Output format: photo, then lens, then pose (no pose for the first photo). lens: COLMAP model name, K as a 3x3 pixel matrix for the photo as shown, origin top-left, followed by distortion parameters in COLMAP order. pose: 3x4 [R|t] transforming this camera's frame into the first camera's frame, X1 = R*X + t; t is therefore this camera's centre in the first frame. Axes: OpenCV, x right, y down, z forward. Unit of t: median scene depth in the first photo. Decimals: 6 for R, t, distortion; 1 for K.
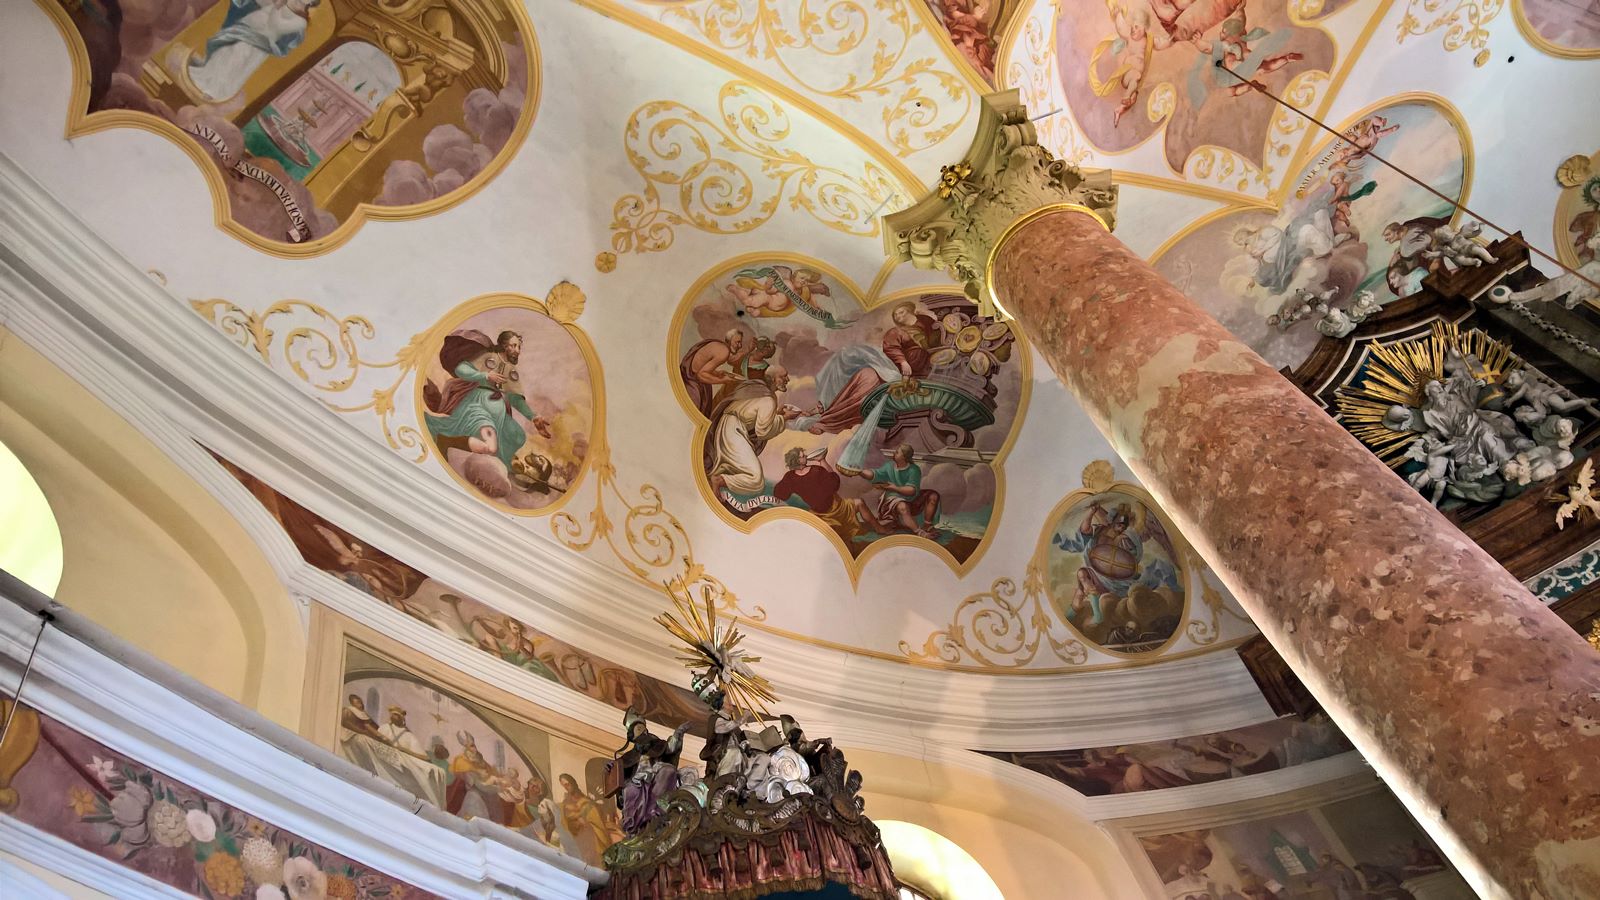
lens RADIAL K [[1202.9, 0, 833.7], [0, 1202.9, 464.7], [0, 0, 1]] dist [0.045527, -0.050243]
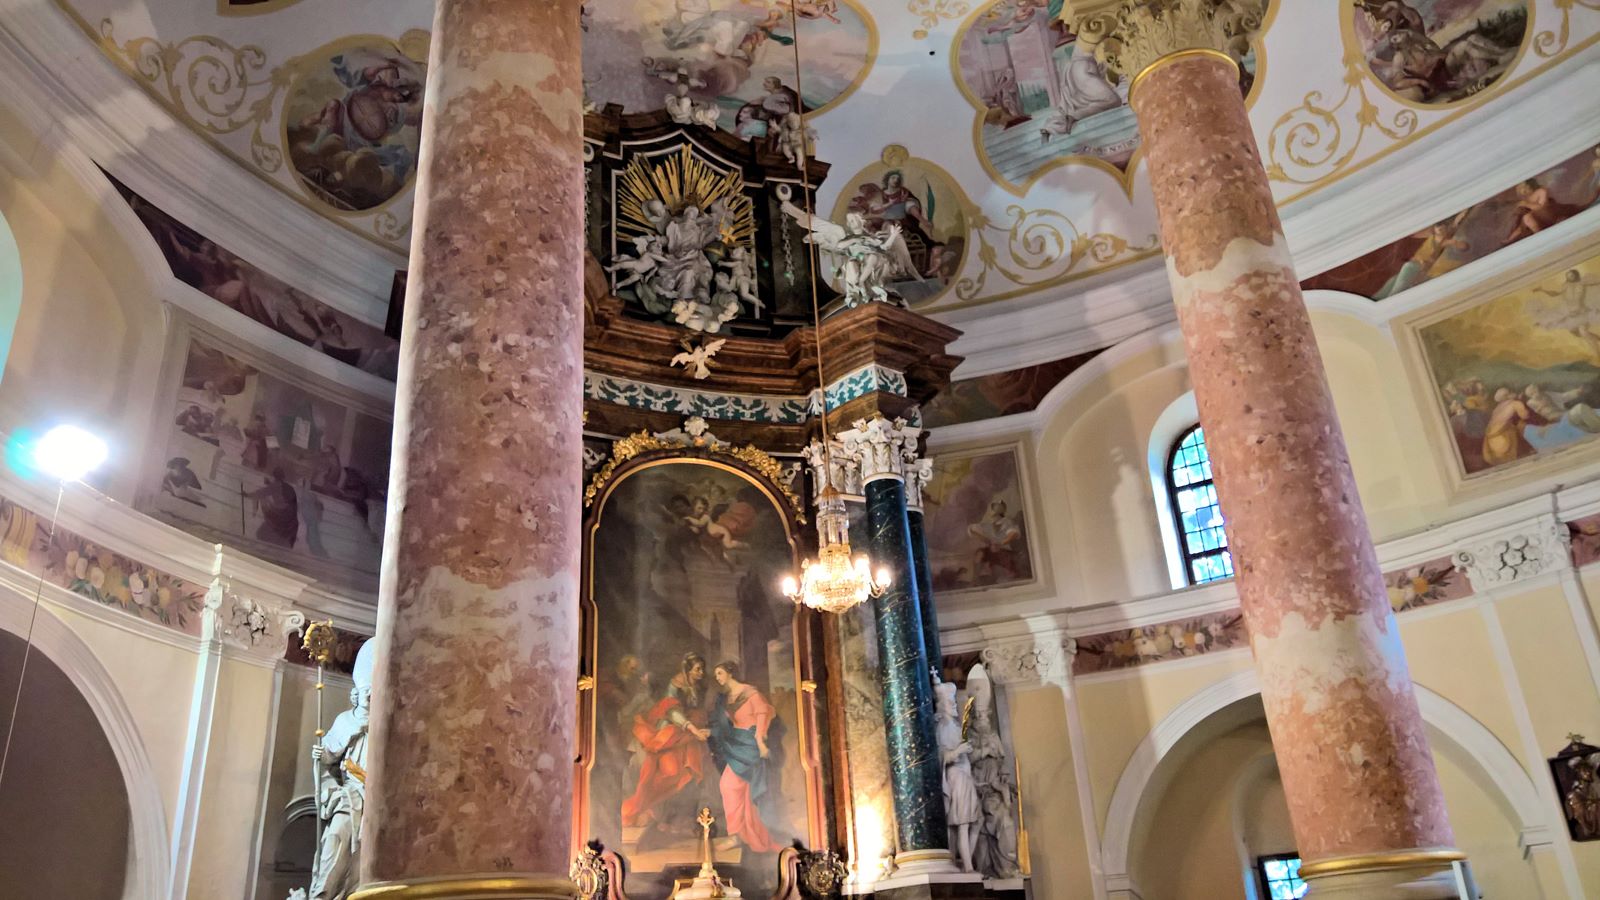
lens RADIAL K [[1202.9, 0, 822.4], [0, 1202.9, 416.1], [0, 0, 1]] dist [0.045527, -0.050243]
pose [[0.572348, 0.550645, 0.607624, -0.027223], [-0.709384, 0.704181, 0.030054, -0.049749], [-0.411328, -0.448241, 0.793656, -0.054108]]
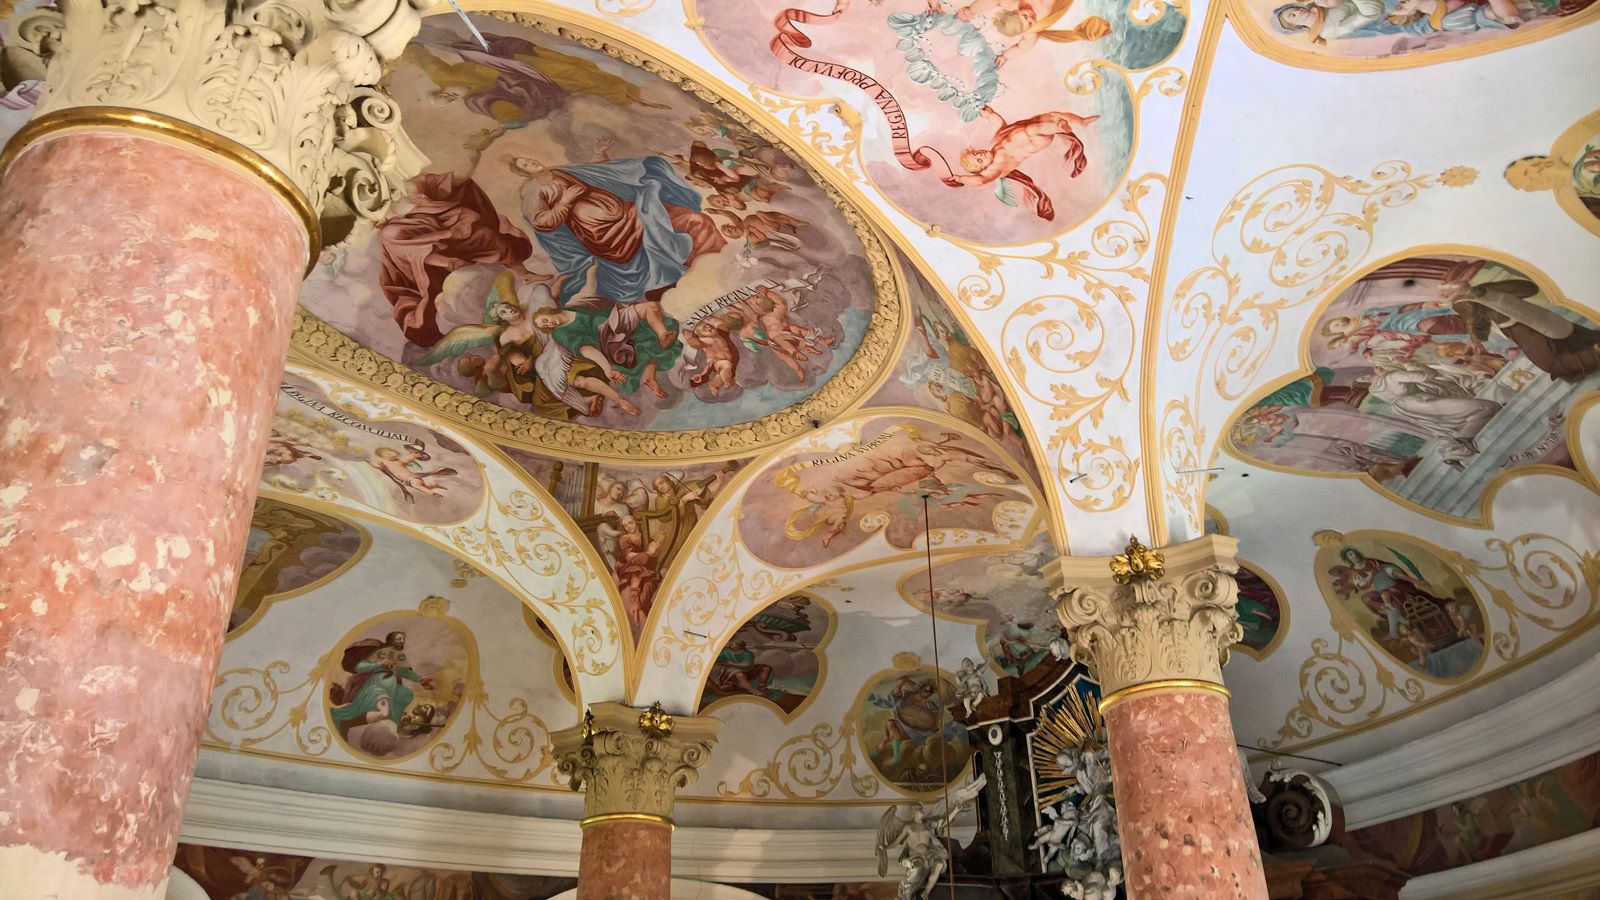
lens RADIAL K [[1202.9, 0, 835.1], [0, 1202.9, 434.3], [0, 0, 1]] dist [0.045527, -0.050243]
pose [[0.958027, 0.138161, -0.251190, 0.516482], [-0.019456, 0.905521, 0.423855, -0.872265], [0.286018, -0.401178, 0.870201, 0.003313]]
